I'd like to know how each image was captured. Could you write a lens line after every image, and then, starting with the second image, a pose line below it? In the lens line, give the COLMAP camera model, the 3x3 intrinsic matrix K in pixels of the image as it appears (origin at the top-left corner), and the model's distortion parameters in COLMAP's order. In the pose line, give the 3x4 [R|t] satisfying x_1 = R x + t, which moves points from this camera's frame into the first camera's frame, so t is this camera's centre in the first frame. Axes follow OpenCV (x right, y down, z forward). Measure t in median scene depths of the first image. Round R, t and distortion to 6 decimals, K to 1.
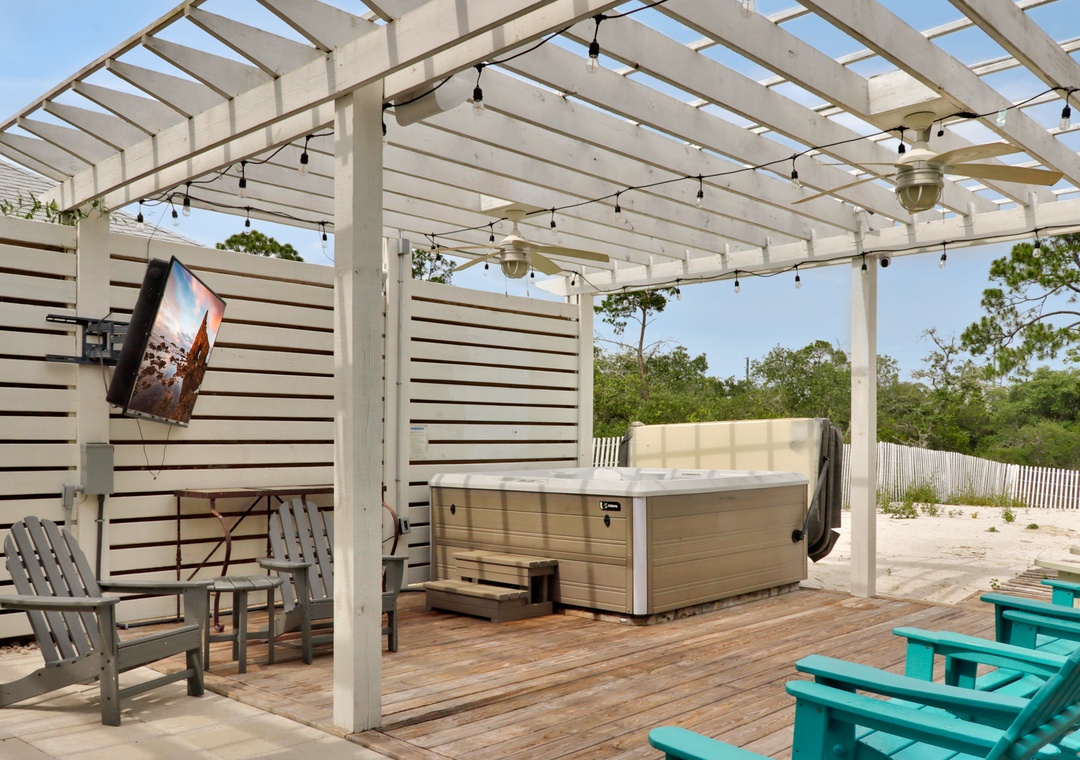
lens RADIAL K [[945.2, 0, 529.9], [0, 945.2, 450.6], [0, 0, 1]] dist [-0.013728, 0.017905]
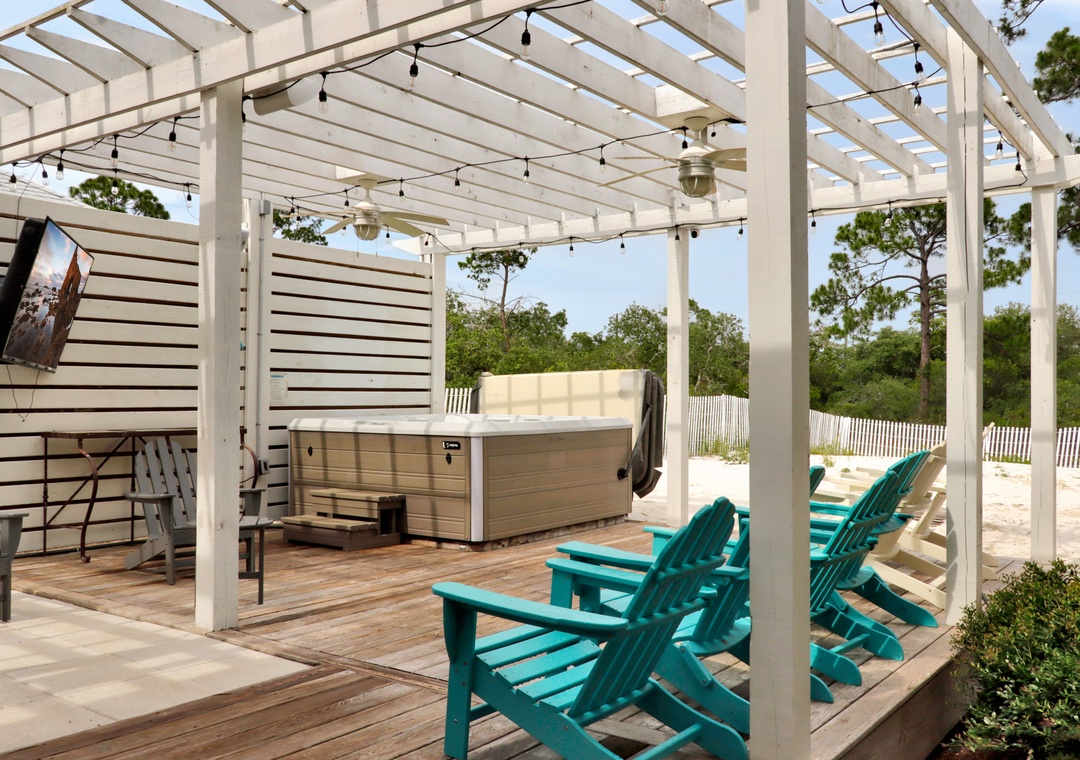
lens RADIAL K [[945.2, 0, 521.6], [0, 945.2, 392.8], [0, 0, 1]] dist [-0.013728, 0.017905]
pose [[0.991799, 0.004066, 0.127740, 0.023547], [-0.002436, 0.999914, -0.012912, 0.010054], [-0.127781, 0.012495, 0.991724, -0.120856]]
